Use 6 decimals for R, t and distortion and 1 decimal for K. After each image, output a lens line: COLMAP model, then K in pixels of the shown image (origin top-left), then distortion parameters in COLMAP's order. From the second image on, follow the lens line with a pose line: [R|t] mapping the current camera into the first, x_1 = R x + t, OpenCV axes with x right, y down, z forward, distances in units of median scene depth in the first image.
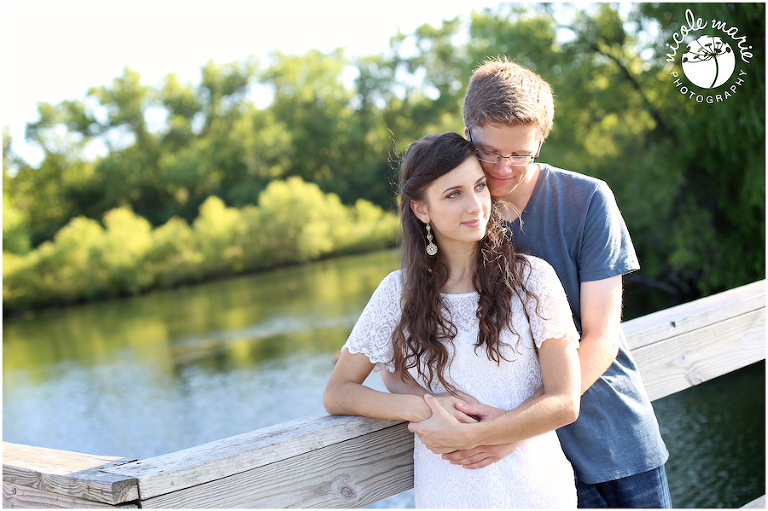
lens RADIAL K [[2549.4, 0, 384.0], [0, 2549.4, 255.5], [0, 0, 1]] dist [0.198177, -0.077225]
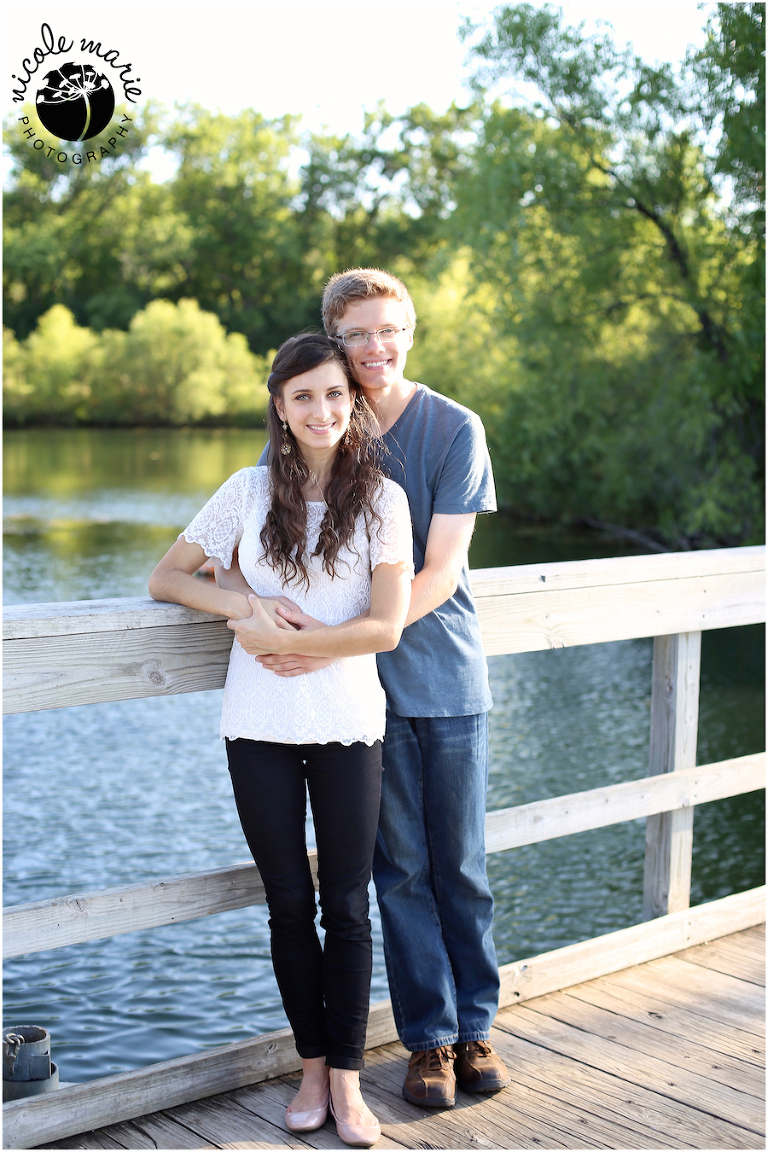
lens RADIAL K [[3824.1, 0, 384.0], [0, 3824.1, 576.0], [0, 0, 1]] dist [0.198177, -0.077225]
pose [[0.983106, 0.180855, 0.028192, 0.022121], [-0.181721, 0.982830, 0.031970, -0.009169], [-0.021926, -0.036553, 0.999091, -0.455310]]
